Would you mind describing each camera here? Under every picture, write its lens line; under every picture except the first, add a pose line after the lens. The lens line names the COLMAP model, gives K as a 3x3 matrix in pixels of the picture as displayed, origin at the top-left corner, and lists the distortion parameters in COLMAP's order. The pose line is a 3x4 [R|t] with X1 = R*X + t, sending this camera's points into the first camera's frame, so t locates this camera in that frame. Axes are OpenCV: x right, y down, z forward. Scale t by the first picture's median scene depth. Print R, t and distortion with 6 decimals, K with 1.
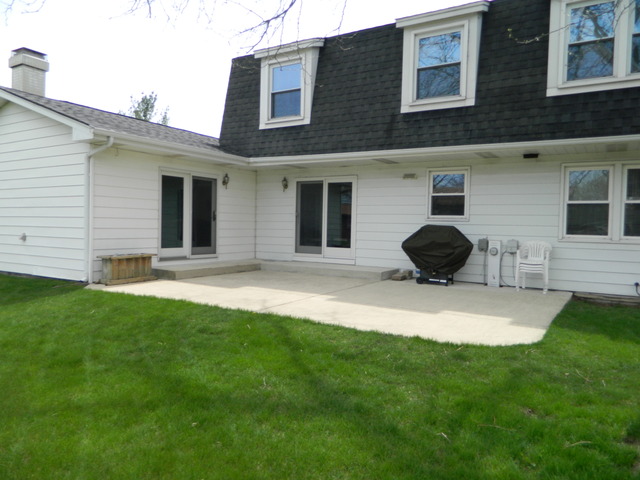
lens RADIAL K [[471.5, 0, 317.4], [0, 471.5, 242.2], [0, 0, 1]] dist [-0.004845, 0.003575]
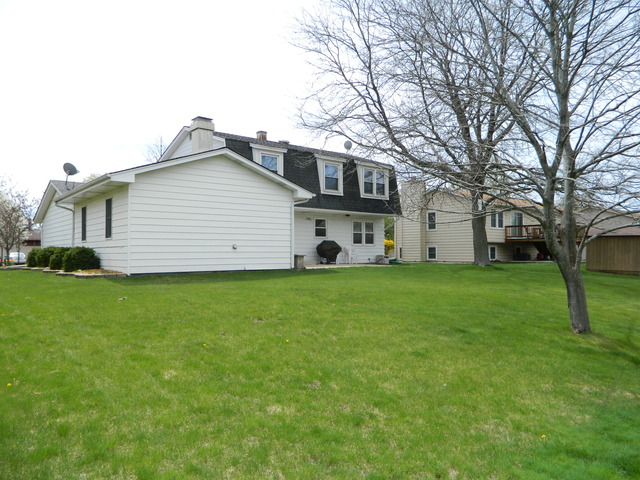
lens RADIAL K [[471.5, 0, 319.6], [0, 471.5, 239.5], [0, 0, 1]] dist [-0.004845, 0.003575]
pose [[0.327103, 0.009534, 0.944941, -2.010664], [0.052221, 0.998239, -0.028149, 0.023547], [-0.943545, 0.058553, 0.326029, 0.237389]]
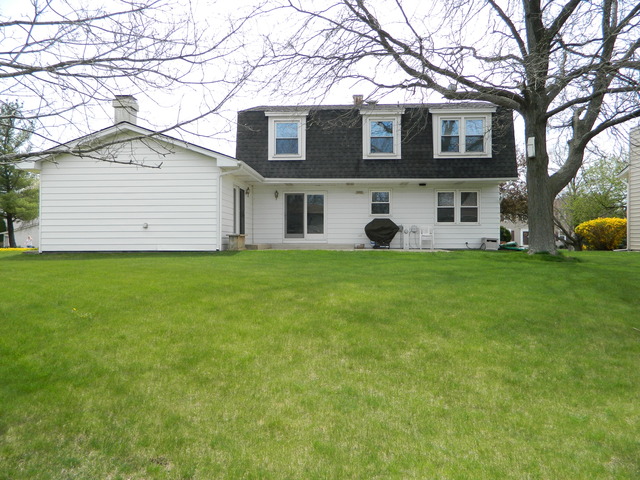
lens RADIAL K [[471.5, 0, 317.6], [0, 471.5, 239.6], [0, 0, 1]] dist [-0.004845, 0.003575]
pose [[0.881077, -0.017750, 0.472640, -0.857403], [0.035087, 0.998995, -0.027891, 0.091797], [-0.471670, 0.041157, 0.880814, -0.550677]]
